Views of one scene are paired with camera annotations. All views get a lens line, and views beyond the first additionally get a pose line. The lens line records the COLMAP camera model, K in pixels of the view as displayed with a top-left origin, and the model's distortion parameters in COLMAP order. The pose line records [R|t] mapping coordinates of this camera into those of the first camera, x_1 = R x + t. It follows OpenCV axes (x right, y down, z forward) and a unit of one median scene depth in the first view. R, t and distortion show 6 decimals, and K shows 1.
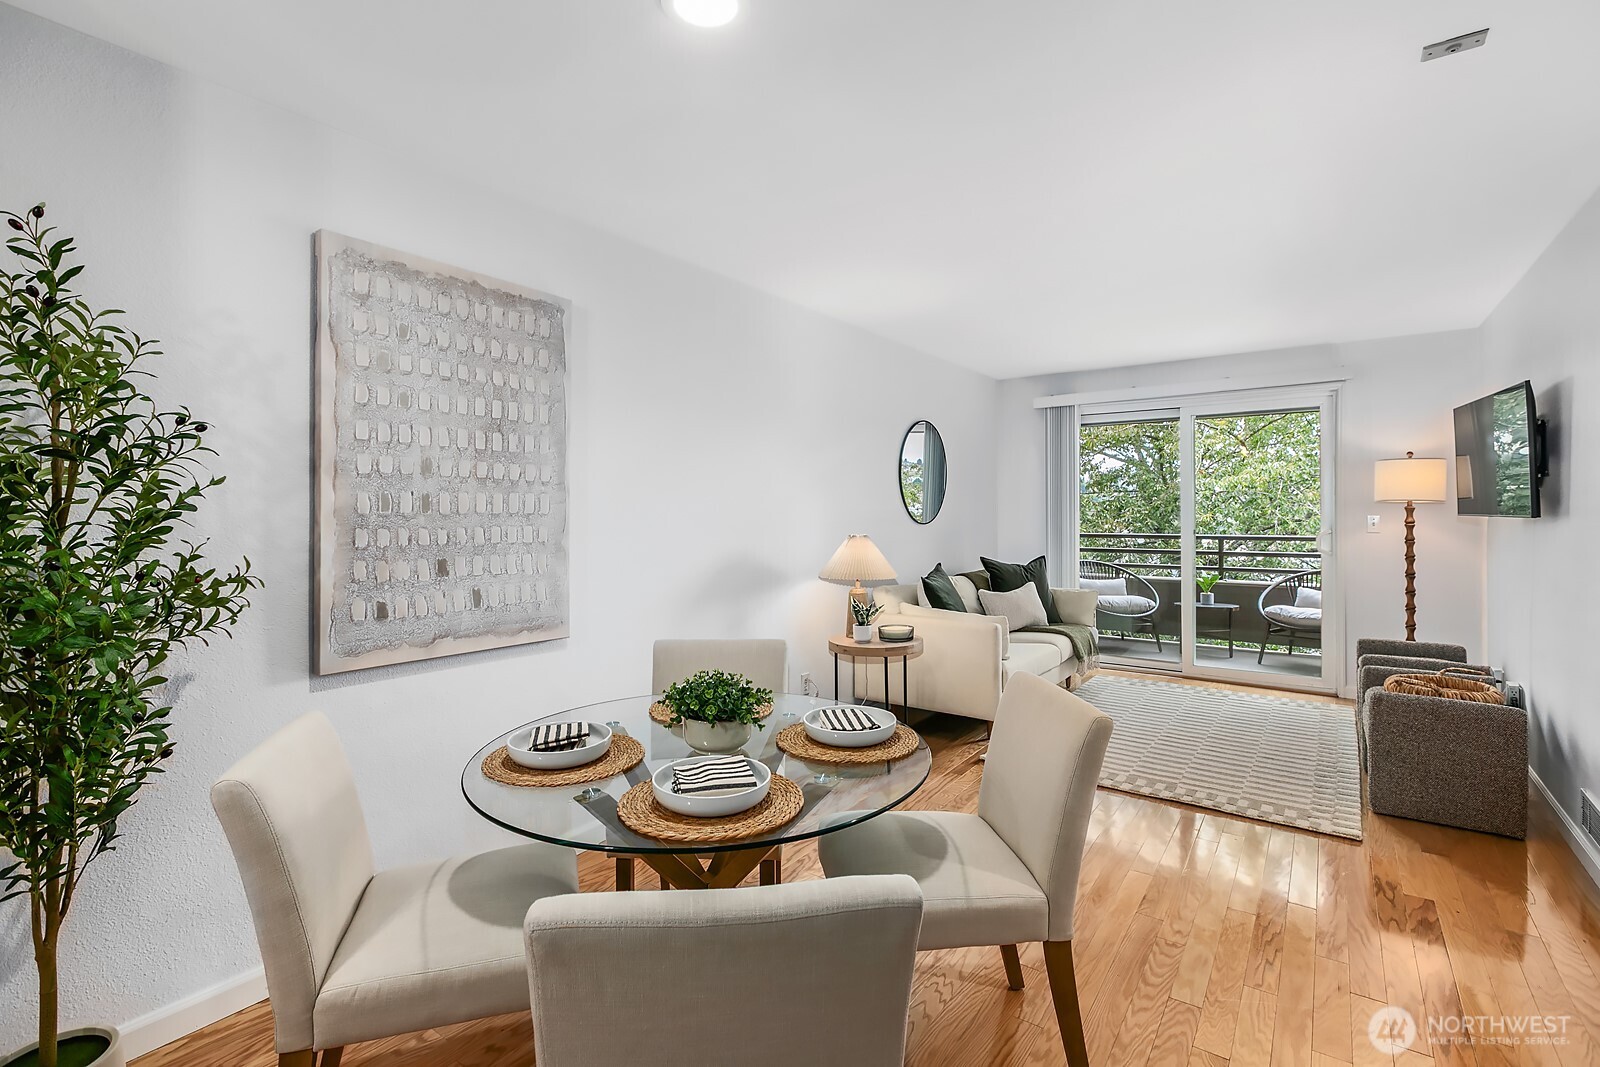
lens RADIAL K [[711.9, 0, 800.4], [0, 711.9, 518.9], [0, 0, 1]] dist [-0.001189, -0.002563]
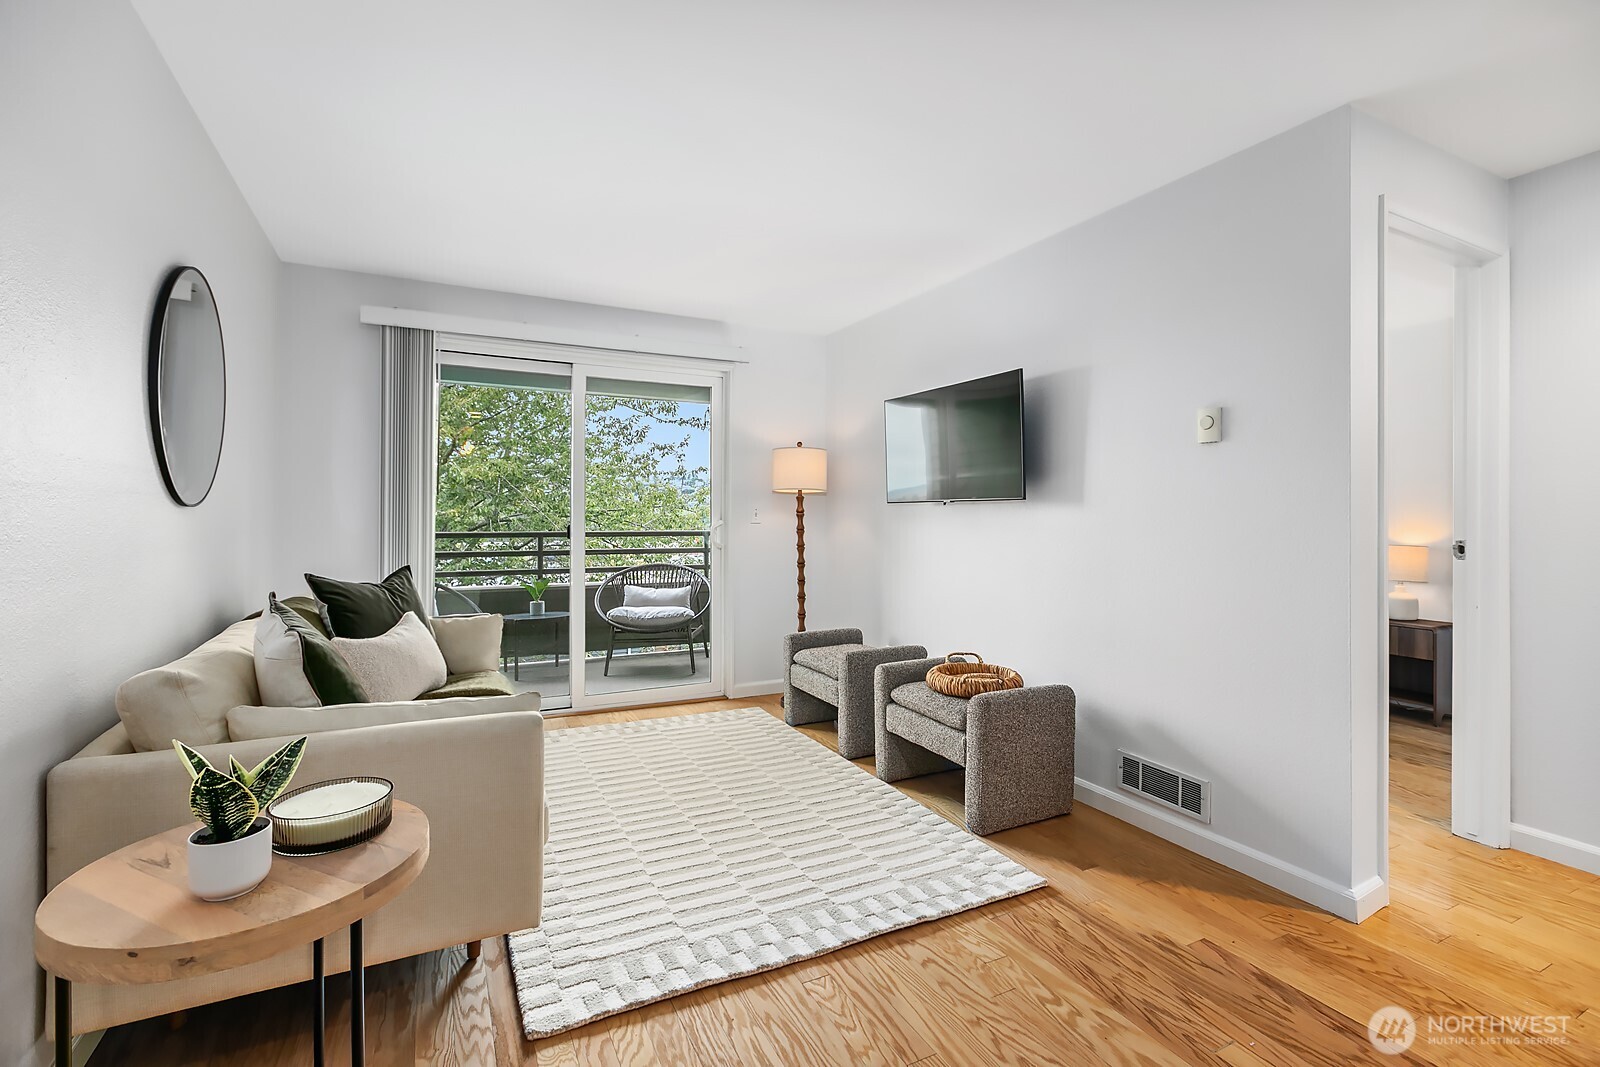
lens RADIAL K [[711.9, 0, 772.4], [0, 711.9, 516.8], [0, 0, 1]] dist [-0.001189, -0.002563]
pose [[0.468321, 0.005338, 0.883542, -0.079735], [0.005440, 0.999945, -0.008925, 0.032120], [-0.883542, 0.008987, 0.468266, 0.845168]]
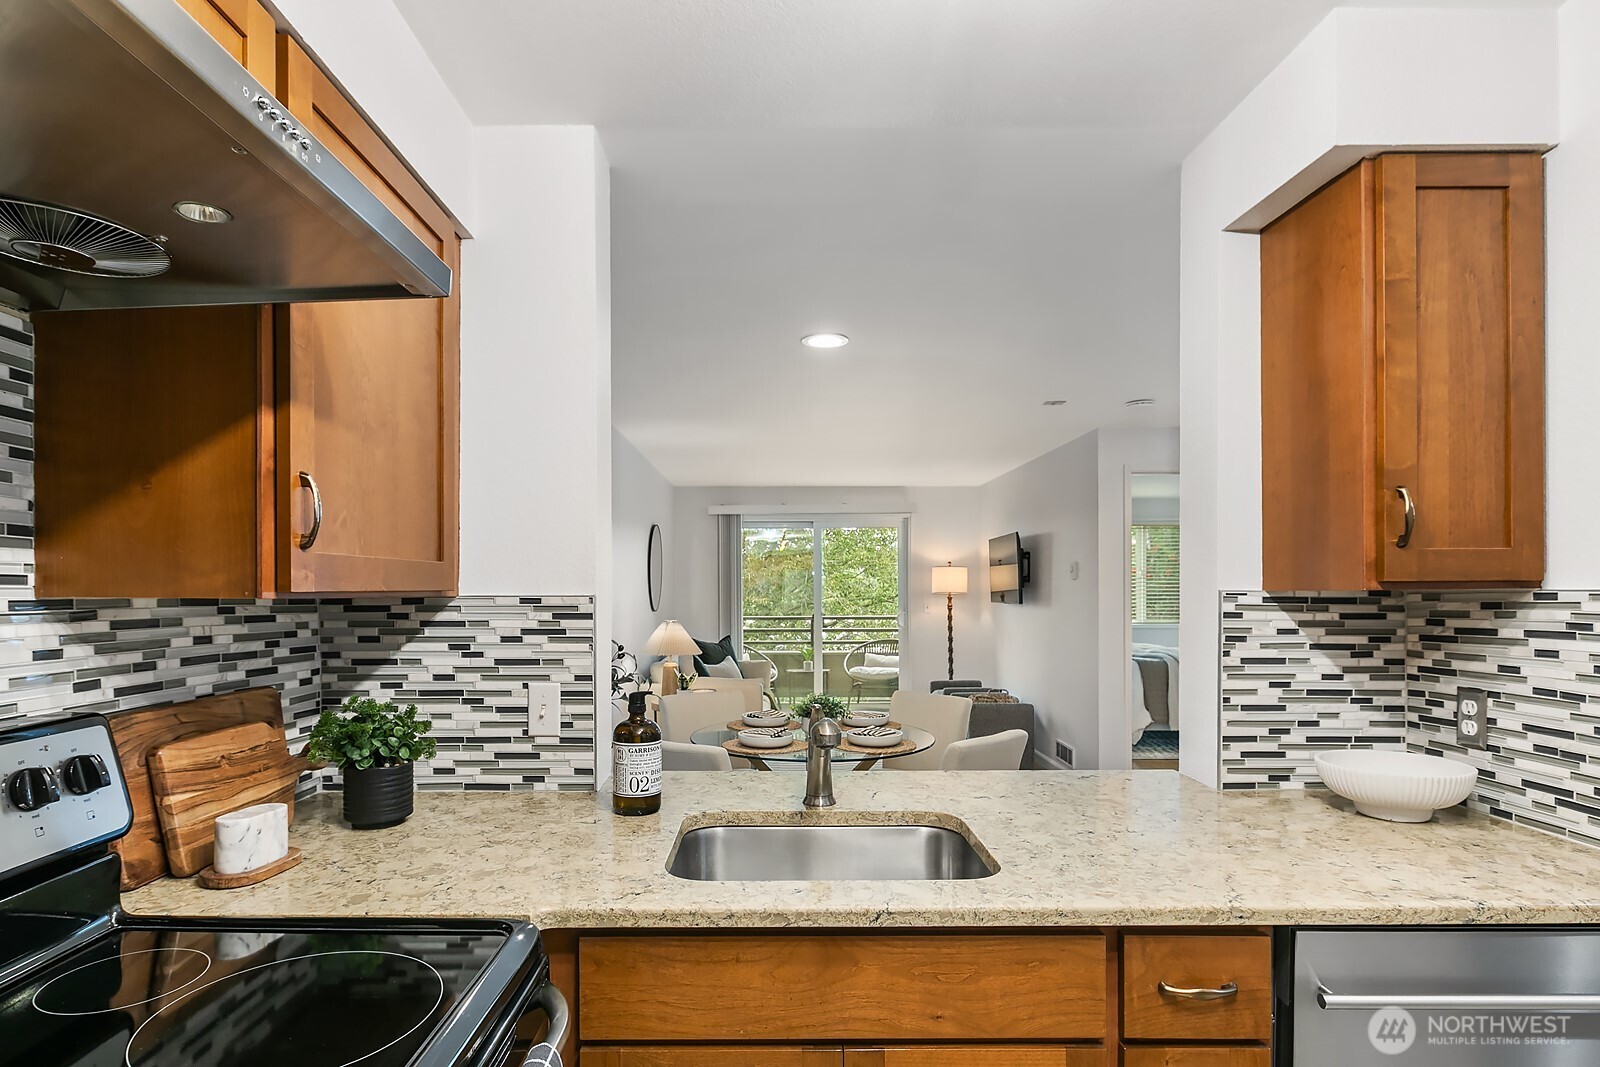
lens RADIAL K [[823.4, 0, 752.3], [0, 823.4, 601.7], [0, 0, 1]] dist [0.004664, 0.002842]
pose [[0.817572, -0.005854, 0.575796, -0.852870], [0.004989, 0.999983, 0.003082, -0.019721], [-0.575804, 0.000353, 0.817587, -0.382359]]
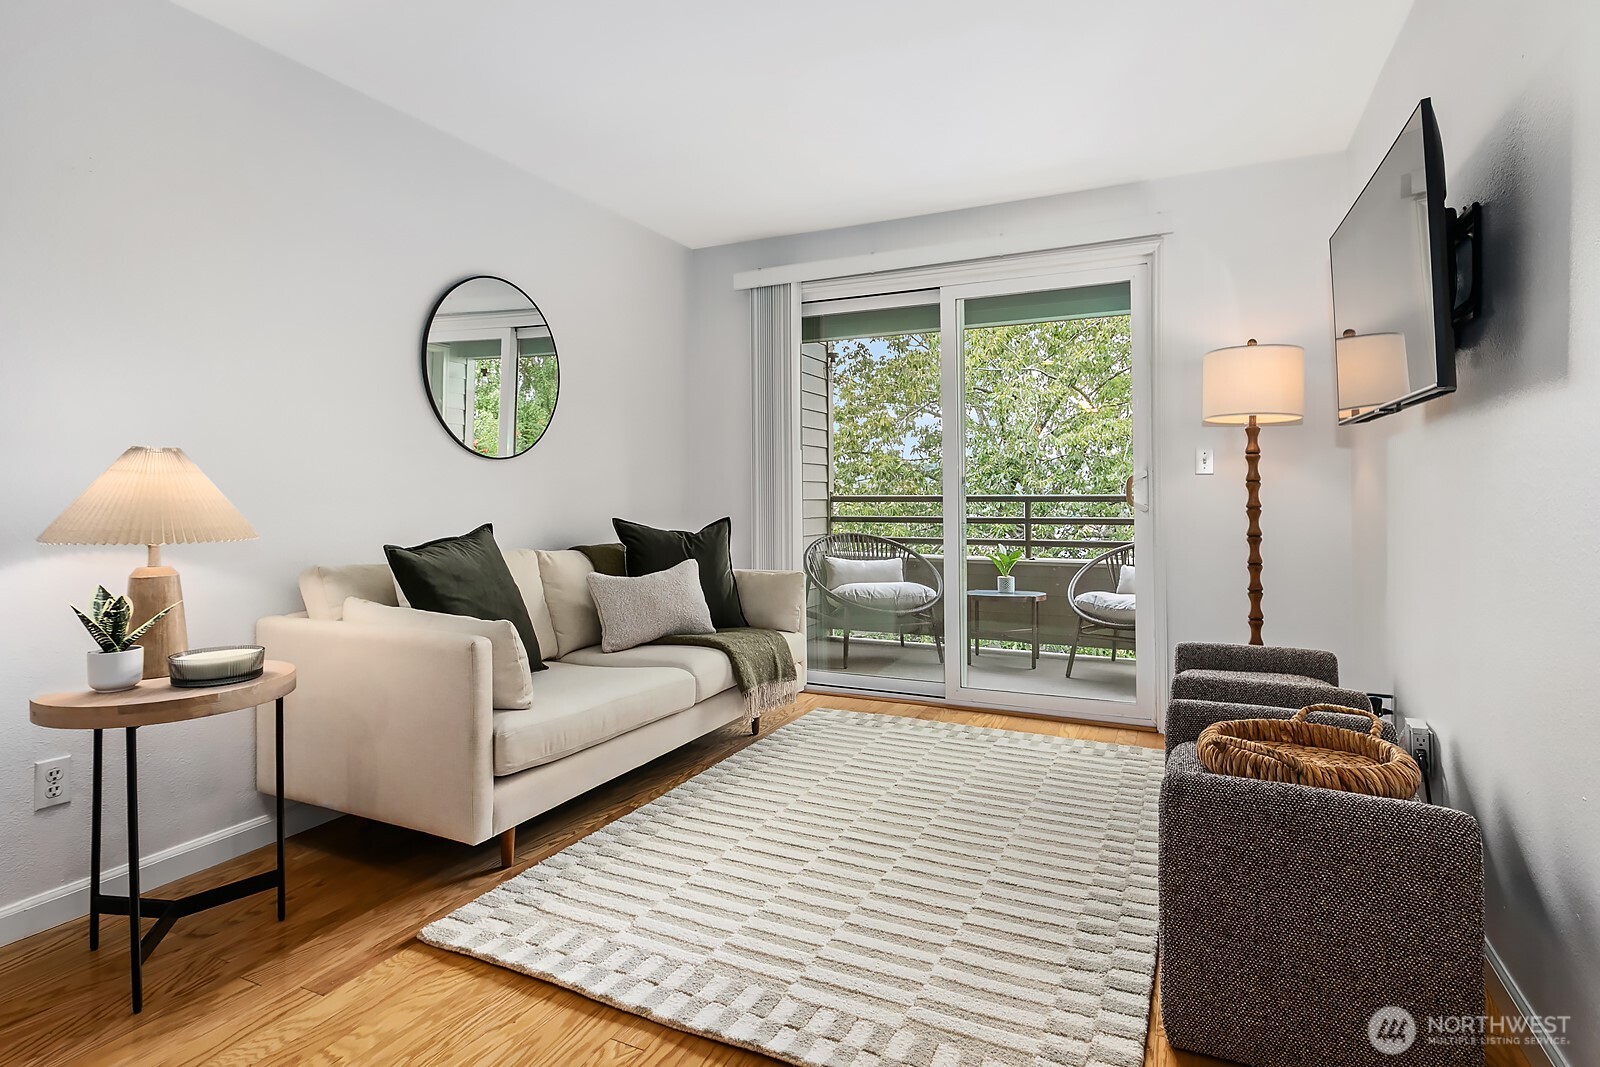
lens RADIAL K [[823.4, 0, 790.4], [0, 823.4, 492.7], [0, 0, 1]] dist [0.004664, 0.002842]
pose [[0.983863, 0.000956, 0.178918, 0.498209], [0.001776, 0.999884, -0.015113, 0.076065], [-0.178912, 0.015187, 0.983748, 0.546766]]
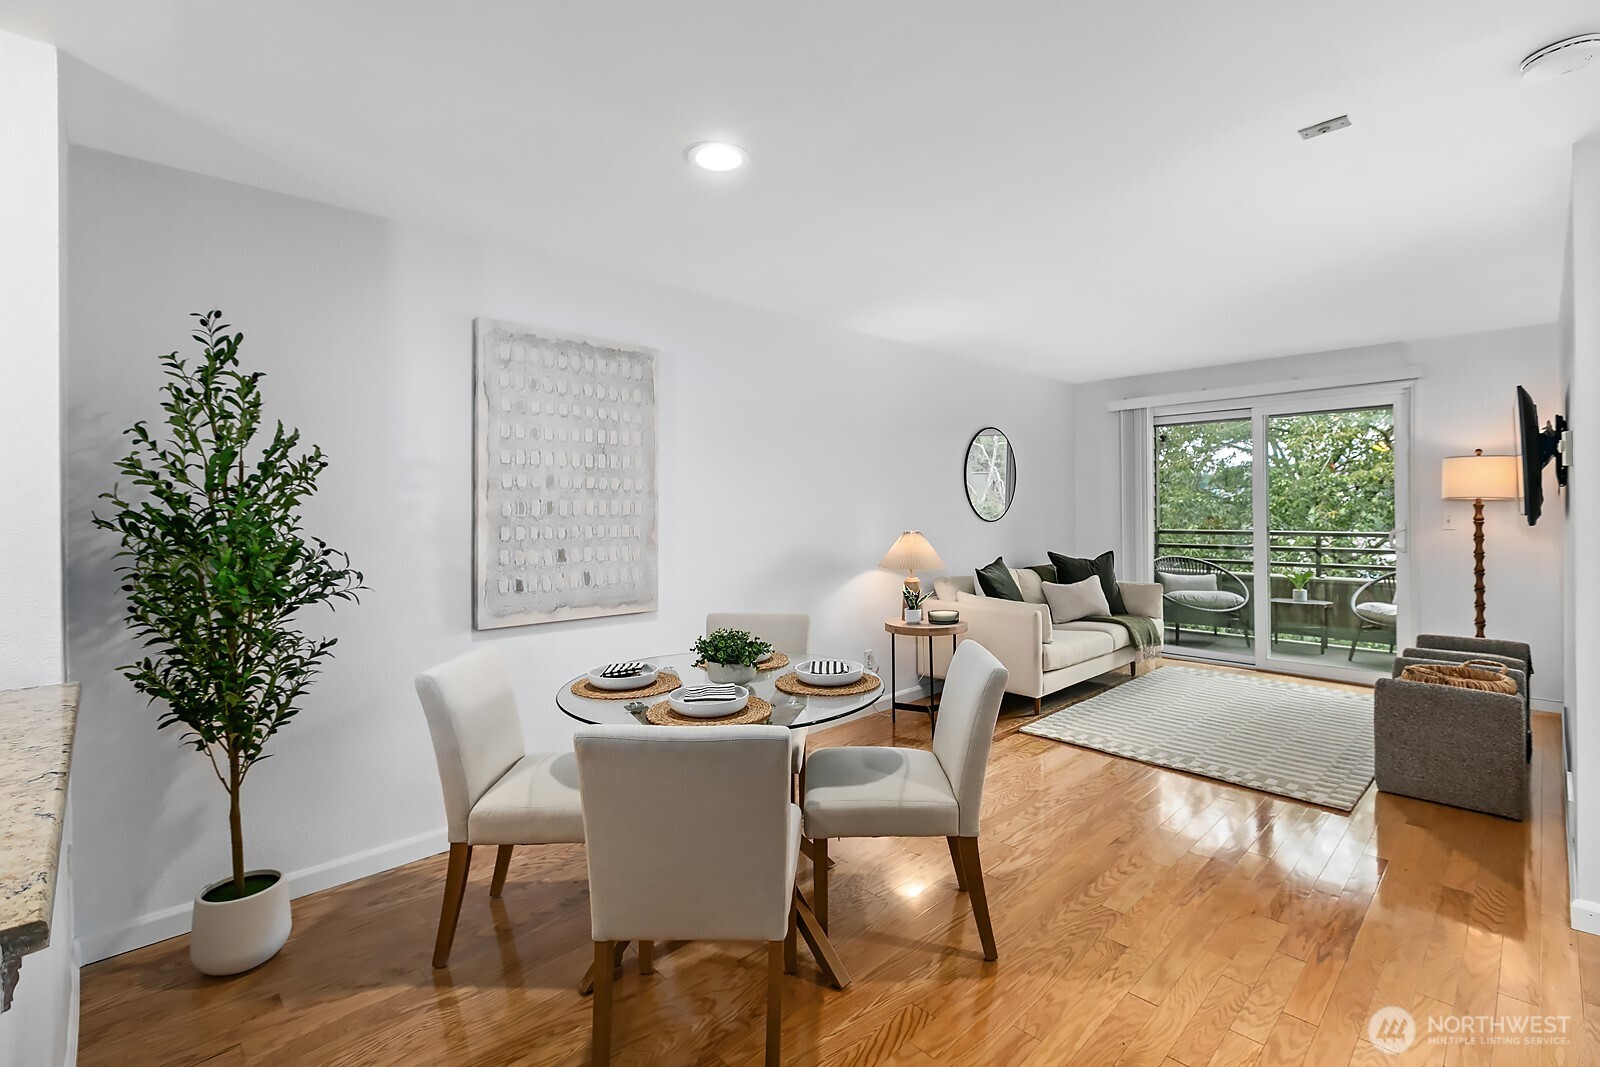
lens RADIAL K [[711.9, 0, 821.3], [0, 711.9, 510.9], [0, 0, 1]] dist [-0.001189, -0.002563]
pose [[0.986887, -0.004715, -0.161342, 0.159800], [0.003664, 0.999970, -0.006810, -0.004086], [0.161369, 0.006129, 0.986875, -0.202811]]
